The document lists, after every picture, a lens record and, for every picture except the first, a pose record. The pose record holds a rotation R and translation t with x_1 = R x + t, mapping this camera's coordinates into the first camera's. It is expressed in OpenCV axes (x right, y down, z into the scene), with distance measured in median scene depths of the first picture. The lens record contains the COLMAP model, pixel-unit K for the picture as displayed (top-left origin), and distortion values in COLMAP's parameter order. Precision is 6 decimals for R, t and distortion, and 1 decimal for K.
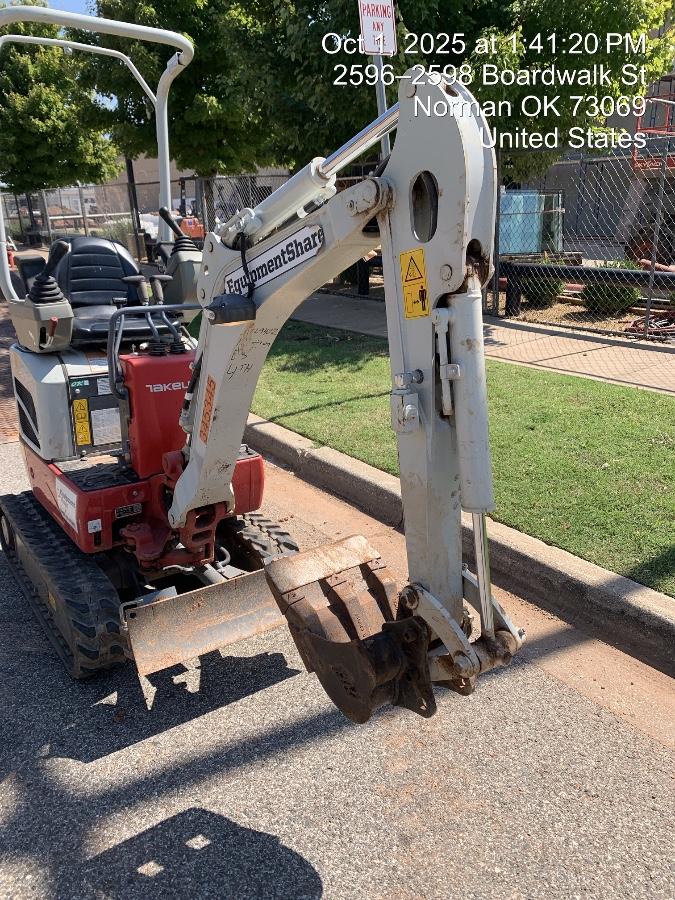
lens RADIAL K [[689.5, 0, 348.3], [0, 689.5, 424.4], [0, 0, 1]] dist [0.028479, -0.008895]
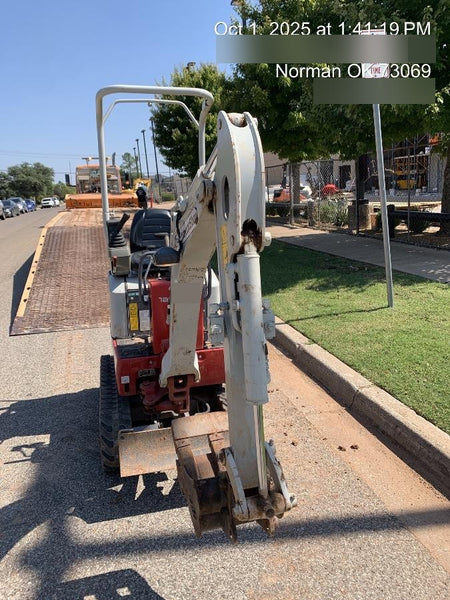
lens RADIAL K [[459.7, 0, 232.2], [0, 459.7, 283.0], [0, 0, 1]] dist [0.028479, -0.008895]
pose [[0.929067, 0.046078, -0.367030, 0.271963], [-0.075627, 0.994914, -0.066532, -0.031635], [0.362098, 0.089570, 0.927827, 0.038564]]
